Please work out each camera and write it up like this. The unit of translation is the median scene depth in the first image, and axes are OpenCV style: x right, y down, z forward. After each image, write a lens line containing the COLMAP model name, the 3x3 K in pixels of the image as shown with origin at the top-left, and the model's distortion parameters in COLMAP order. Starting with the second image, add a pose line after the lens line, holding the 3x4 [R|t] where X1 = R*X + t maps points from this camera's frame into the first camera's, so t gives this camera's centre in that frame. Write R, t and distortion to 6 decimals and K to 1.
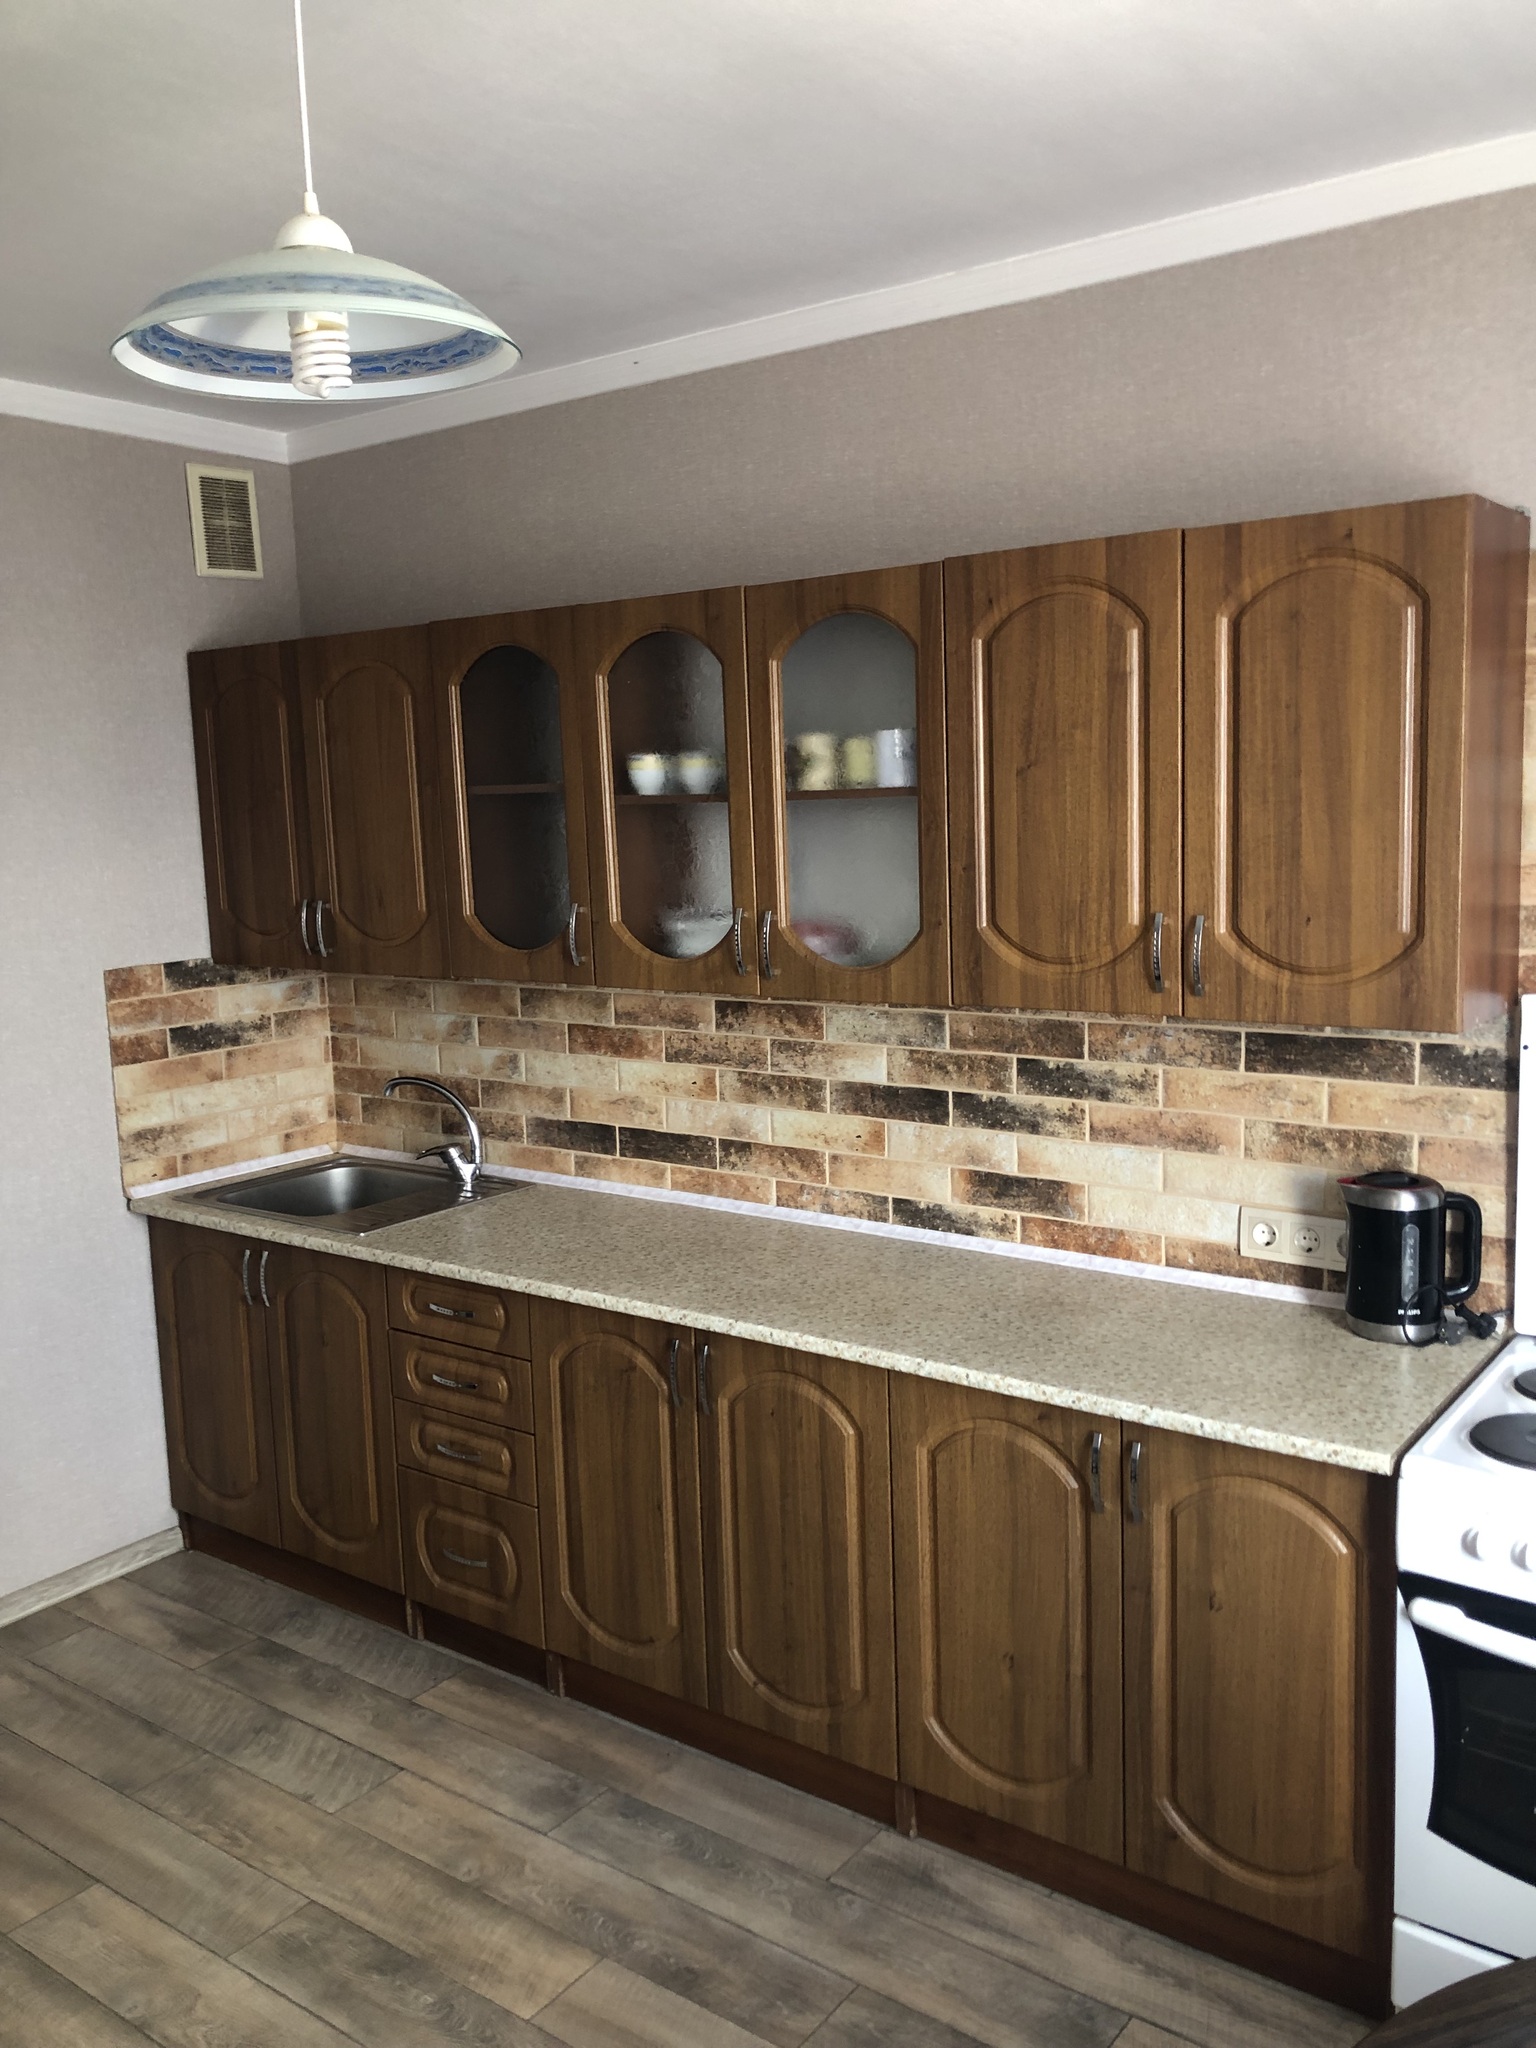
lens RADIAL K [[1673.9, 0, 797.4], [0, 1673.9, 1021.8], [0, 0, 1]] dist [0.018811, -0.004855]
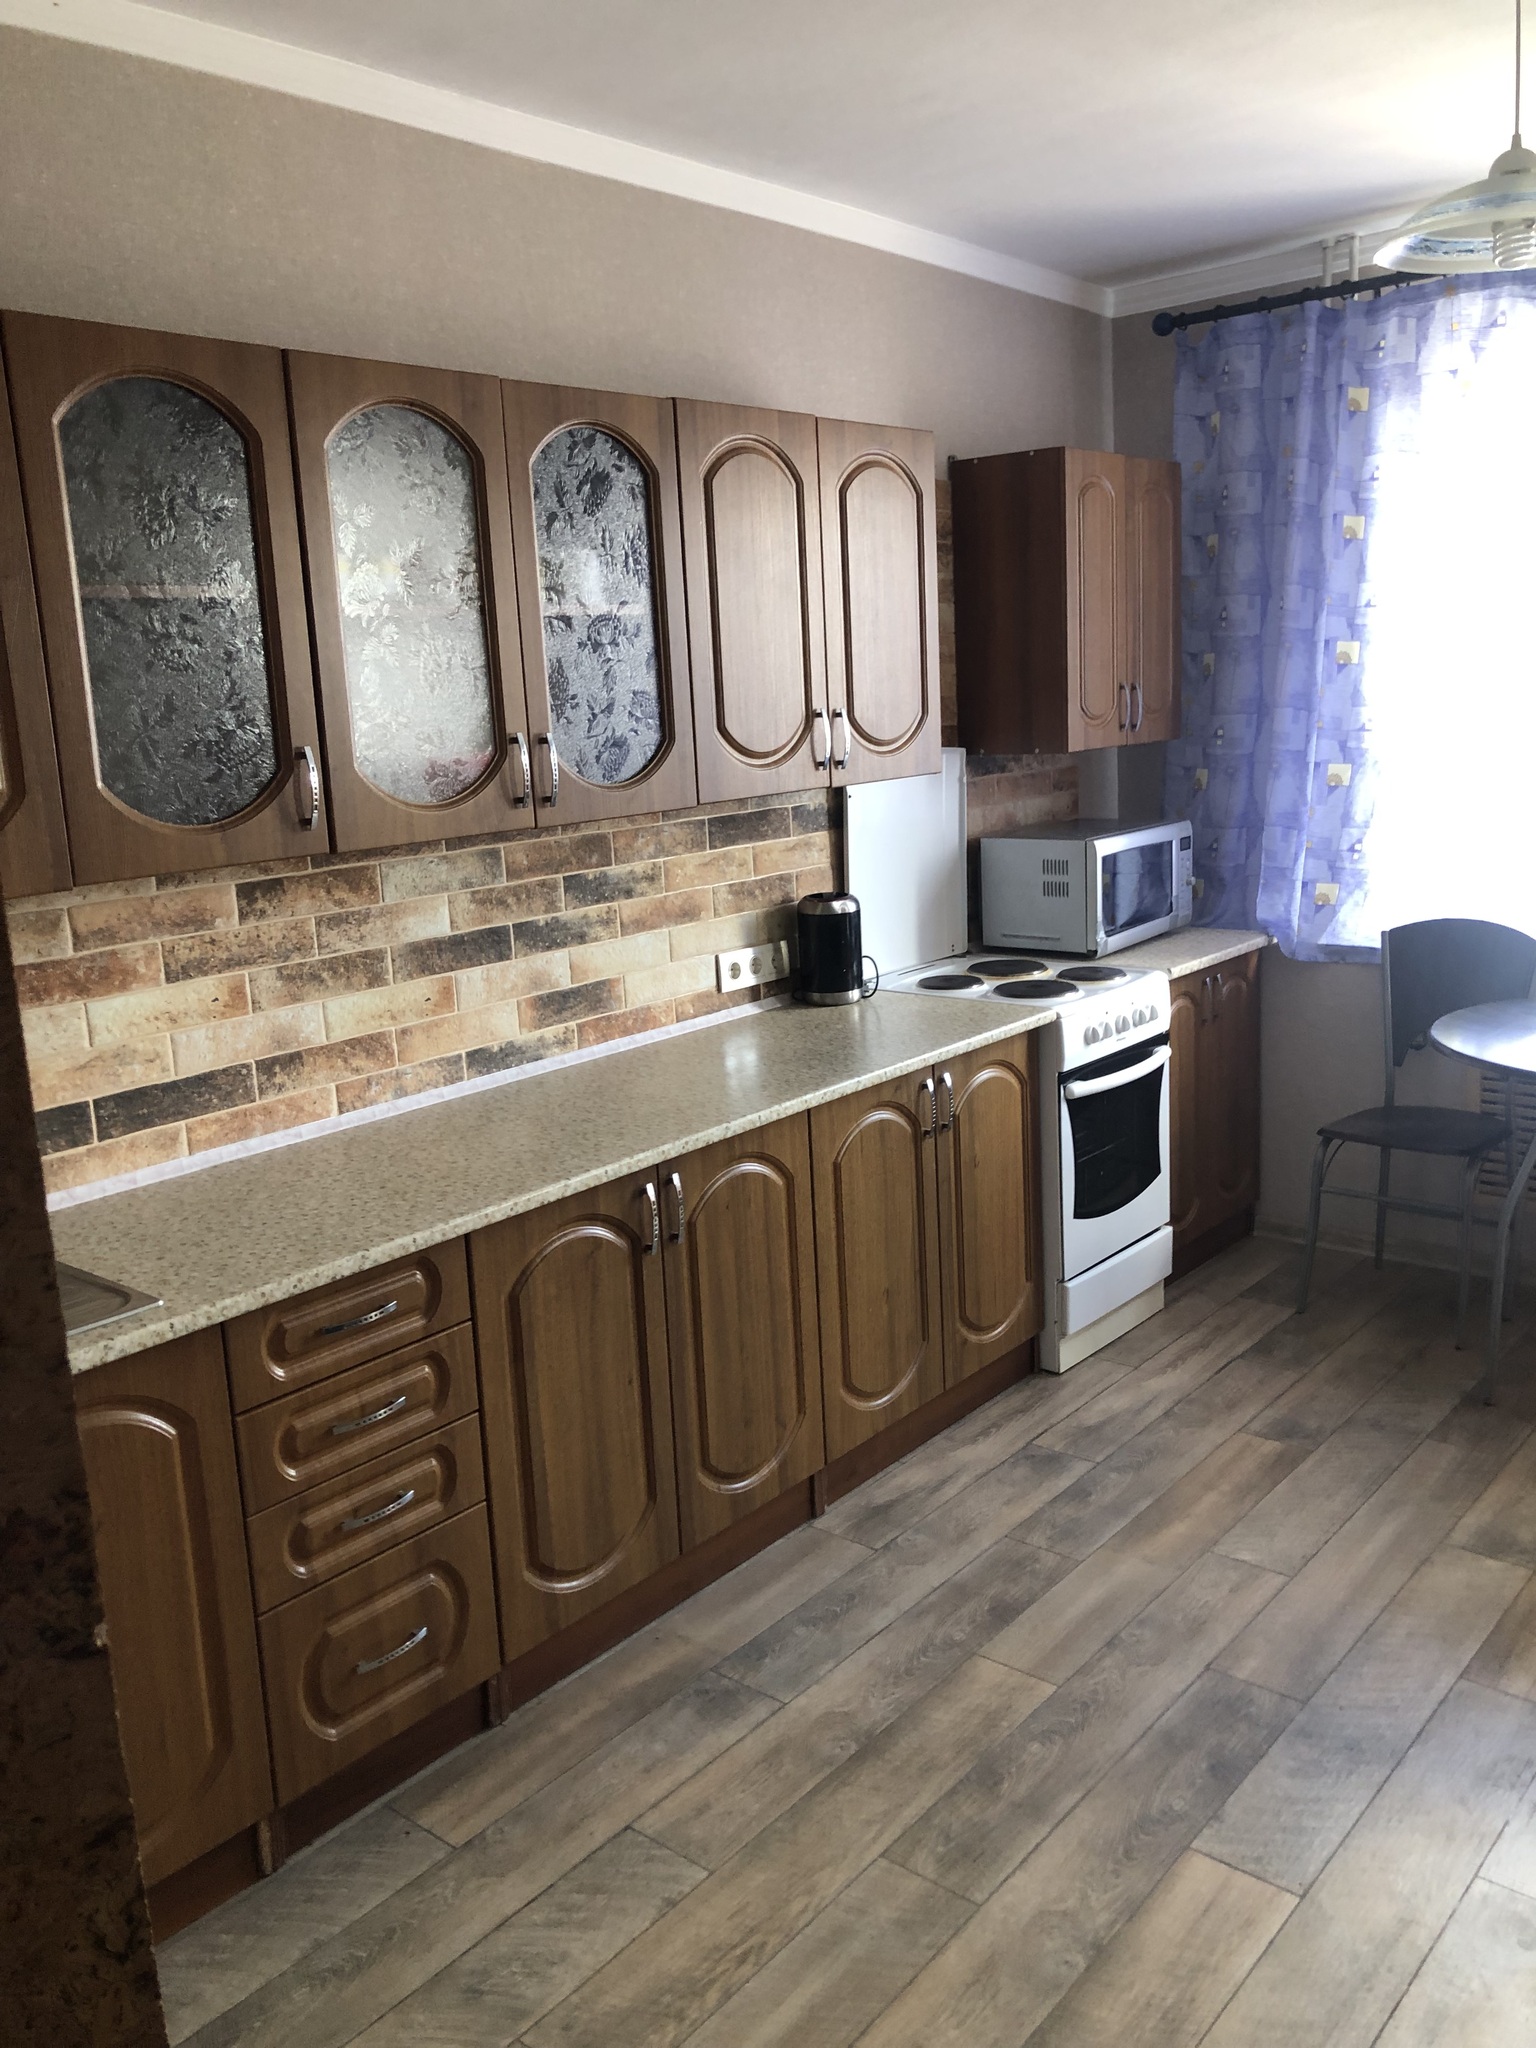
lens RADIAL K [[1673.9, 0, 797.4], [0, 1673.9, 1021.8], [0, 0, 1]] dist [0.018811, -0.004855]
pose [[0.061034, -0.187747, 0.980319, -0.874214], [0.165508, 0.970457, 0.175554, -0.048339], [-0.984318, 0.151536, 0.090304, 0.738215]]
